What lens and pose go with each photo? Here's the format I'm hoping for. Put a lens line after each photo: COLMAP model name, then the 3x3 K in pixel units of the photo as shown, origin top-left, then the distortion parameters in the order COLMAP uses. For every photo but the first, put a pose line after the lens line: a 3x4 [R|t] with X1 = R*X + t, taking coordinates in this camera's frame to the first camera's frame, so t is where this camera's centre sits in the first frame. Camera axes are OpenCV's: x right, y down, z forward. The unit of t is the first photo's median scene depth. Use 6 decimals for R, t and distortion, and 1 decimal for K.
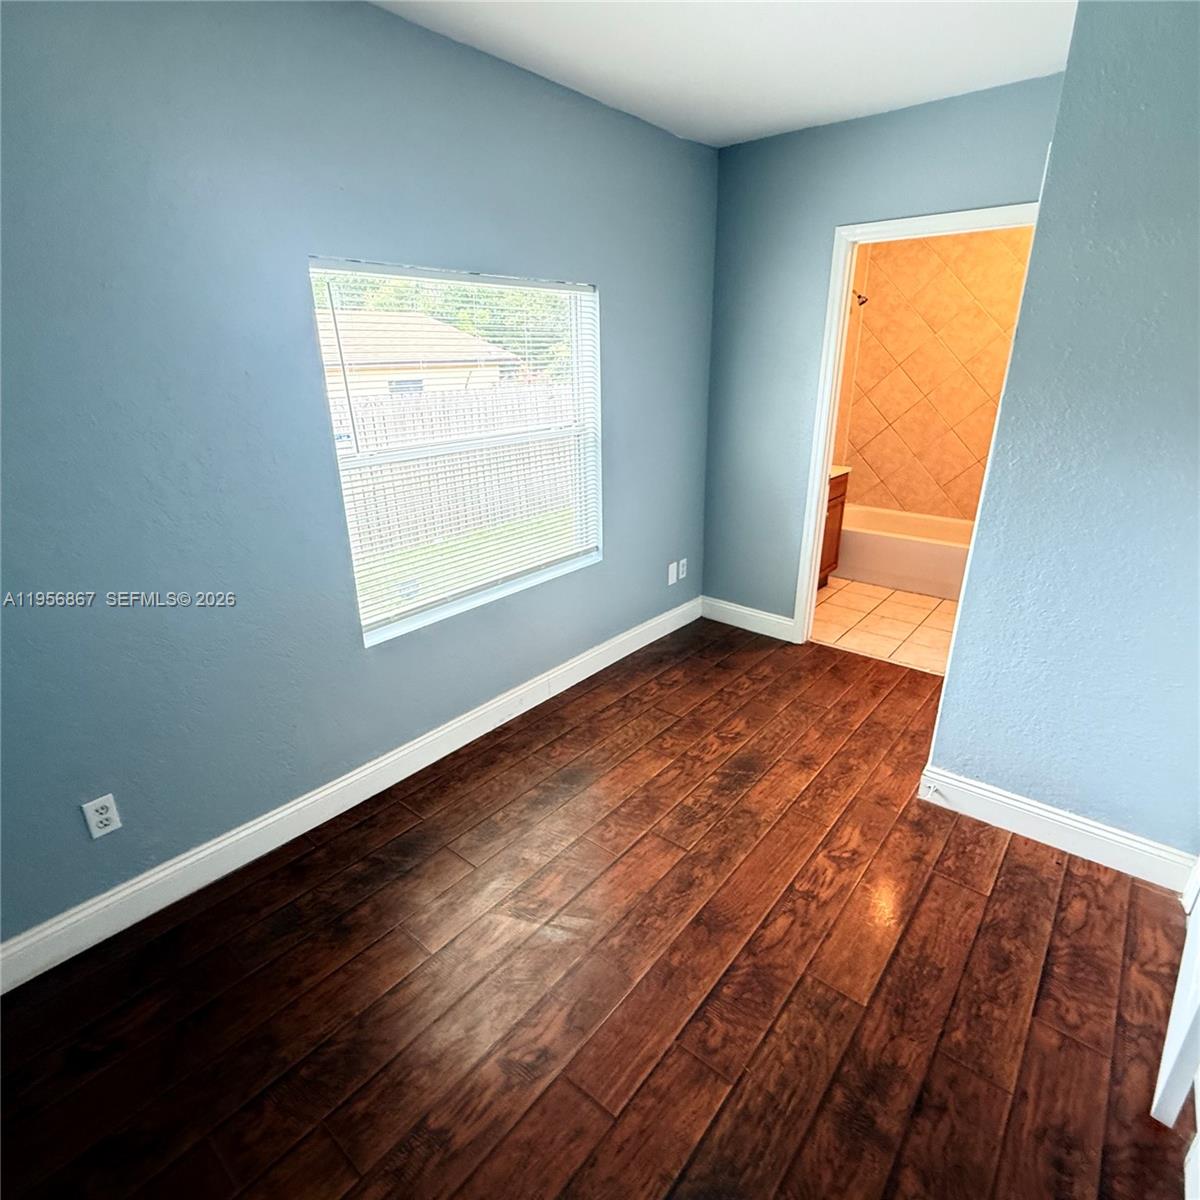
lens RADIAL K [[639.9, 0, 600.0], [0, 639.9, 600.0], [0, 0, 1]] dist [0.005333, 0.000679]
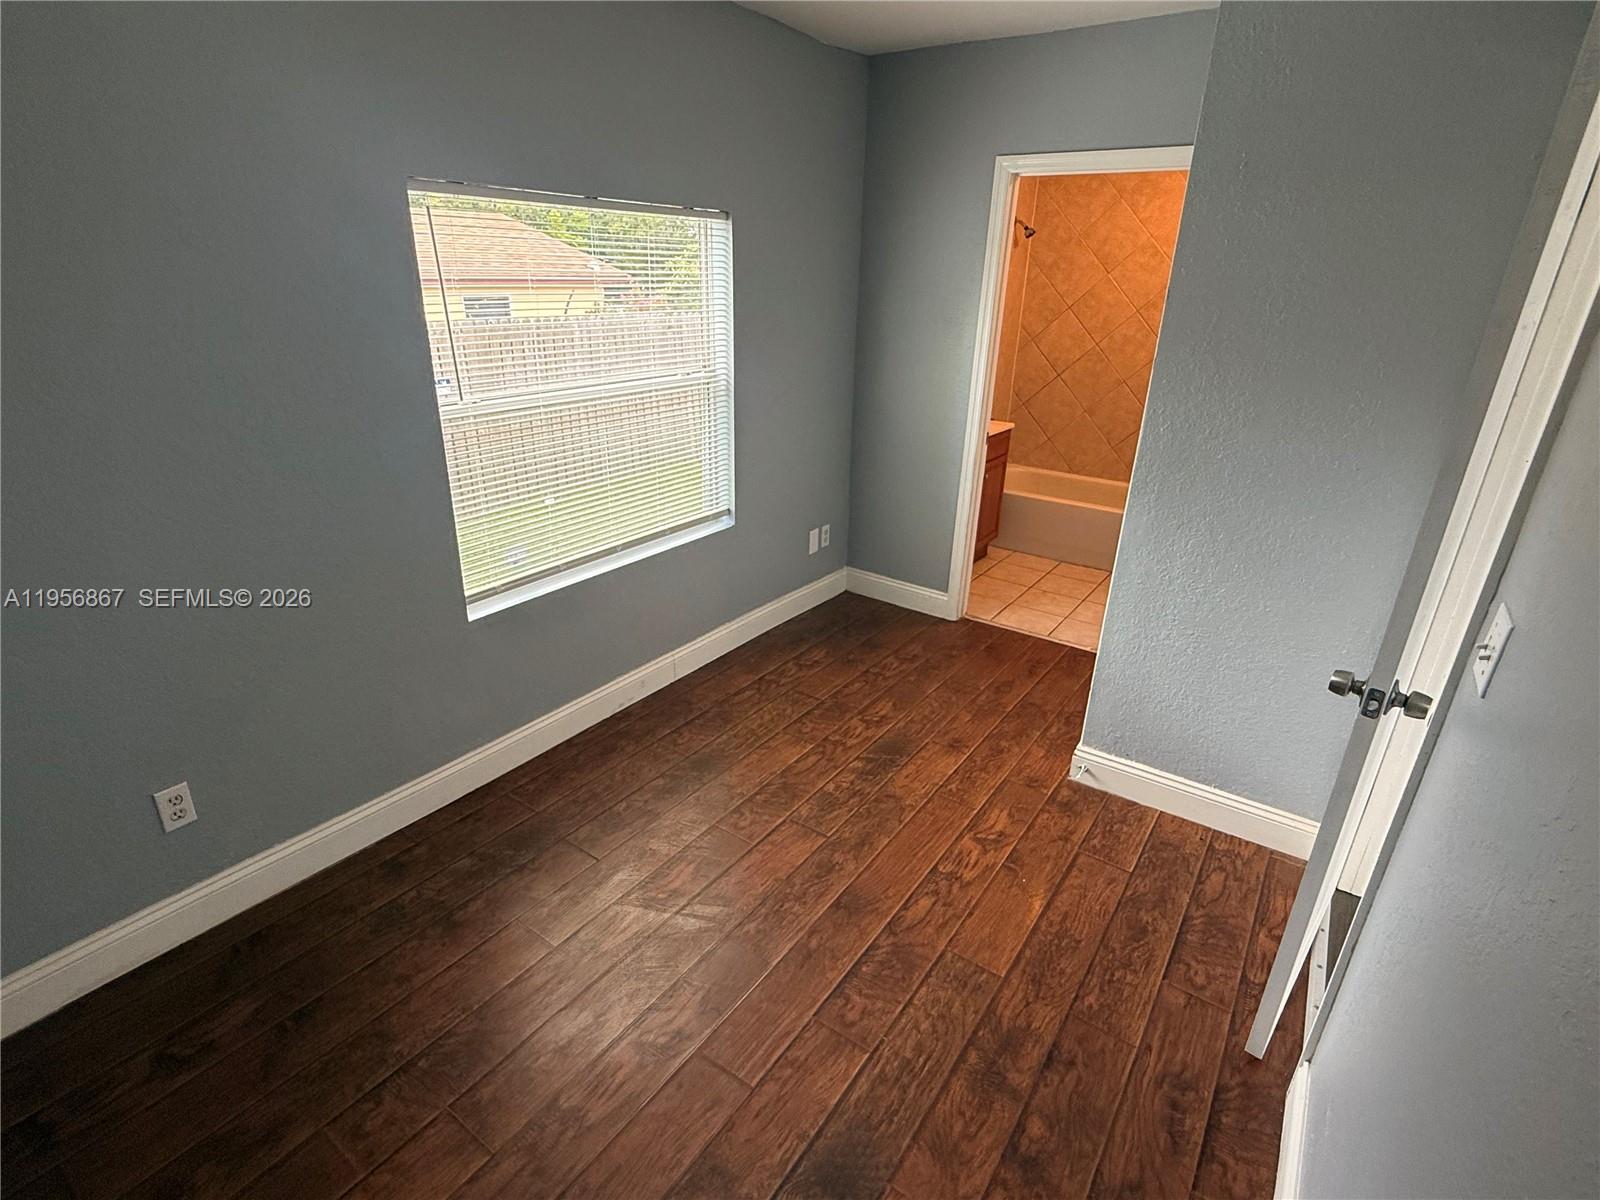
lens RADIAL K [[801.1, 0, 801.6], [0, 801.1, 600.5], [0, 0, 1]] dist [0.004582, -0.000780]
pose [[0.995357, 0.001271, 0.096245, -0.016067], [-0.004242, 0.999521, 0.030671, 0.011268], [-0.096160, -0.030937, 0.994885, -0.167926]]
